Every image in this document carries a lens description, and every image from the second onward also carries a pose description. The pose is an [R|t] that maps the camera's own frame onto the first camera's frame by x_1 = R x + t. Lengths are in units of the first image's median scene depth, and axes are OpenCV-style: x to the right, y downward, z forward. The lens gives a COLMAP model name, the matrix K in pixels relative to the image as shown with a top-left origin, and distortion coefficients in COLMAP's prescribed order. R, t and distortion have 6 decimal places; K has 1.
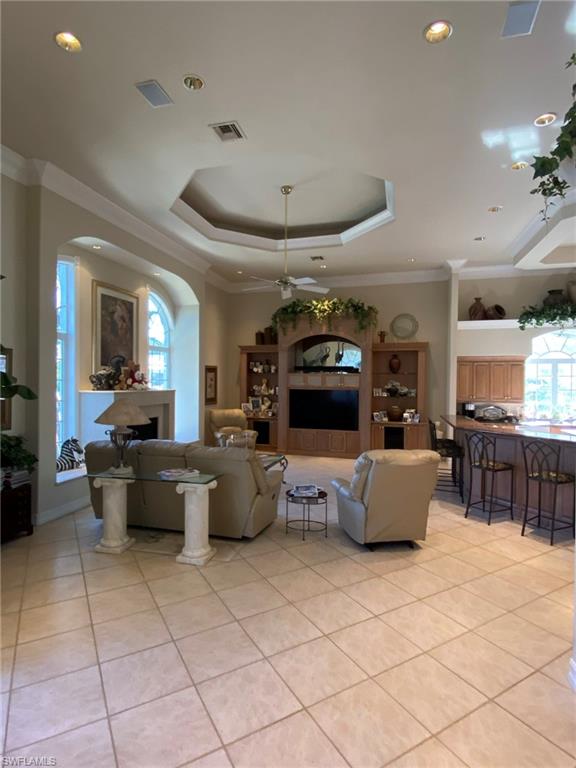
lens RADIAL K [[412.4, 0, 288.0], [0, 412.4, 384.0], [0, 0, 1]] dist [0.001977, 0.000074]
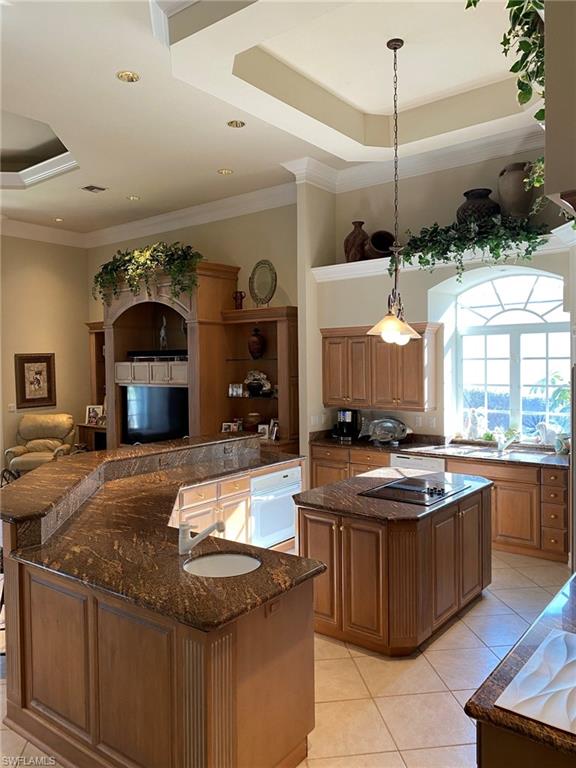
lens RADIAL K [[590.2, 0, 288.0], [0, 590.2, 384.0], [0, 0, 1]] dist [-0.004740, -0.001826]
pose [[0.930033, -0.007422, -0.367401, 0.644258], [0.021962, 0.999131, 0.035412, -0.019445], [0.366819, -0.041003, 0.929388, 0.210935]]
